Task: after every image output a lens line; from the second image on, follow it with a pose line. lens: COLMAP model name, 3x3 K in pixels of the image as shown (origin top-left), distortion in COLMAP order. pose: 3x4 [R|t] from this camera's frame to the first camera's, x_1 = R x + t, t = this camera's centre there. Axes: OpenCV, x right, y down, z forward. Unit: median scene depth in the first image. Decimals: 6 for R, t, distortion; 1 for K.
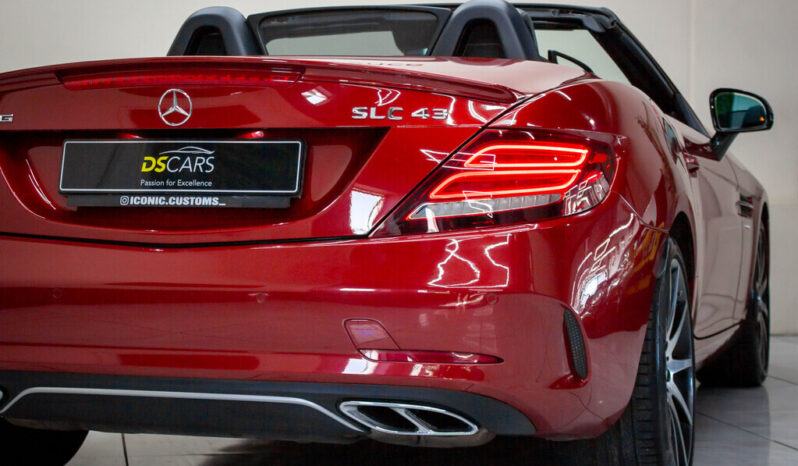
lens RADIAL K [[1789.8, 0, 399.0], [0, 1789.8, 233.0], [0, 0, 1]] dist [0.005840, -0.122412]
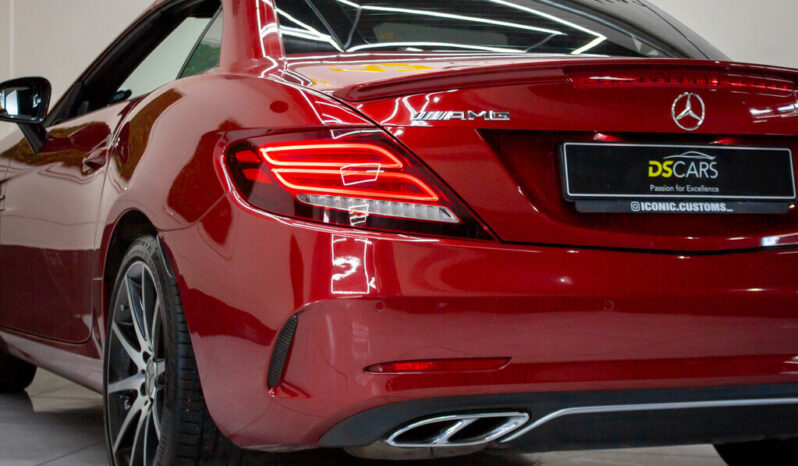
lens RADIAL K [[2009.5, 0, 399.0], [0, 2009.5, 233.0], [0, 0, 1]] dist [-0.065491, -0.296517]
pose [[0.775588, -0.010168, 0.631158, -0.936954], [0.008296, 0.999948, 0.005914, -0.011400], [-0.631185, 0.000649, 0.775632, 0.248717]]
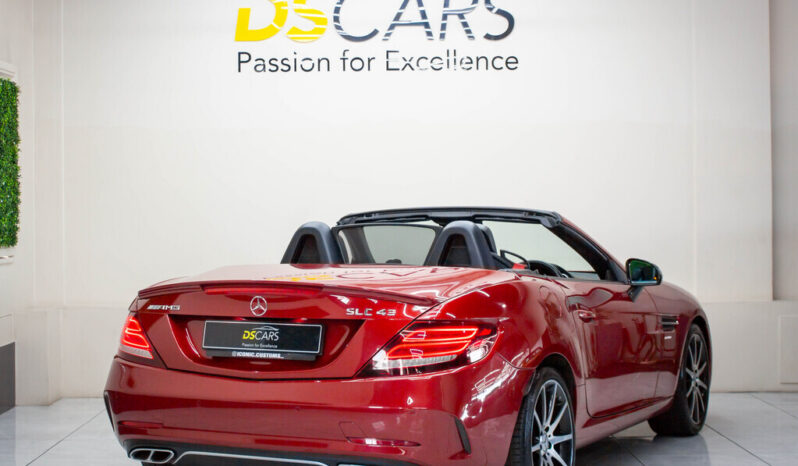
lens RADIAL K [[1517.1, 0, 399.0], [0, 1517.1, 233.0], [0, 0, 1]] dist [-0.007986, 0.081277]
pose [[0.986652, -0.004100, -0.162791, 0.284105], [0.002154, 0.999924, -0.012130, -0.127505], [0.162829, 0.011617, 0.986586, -0.566374]]
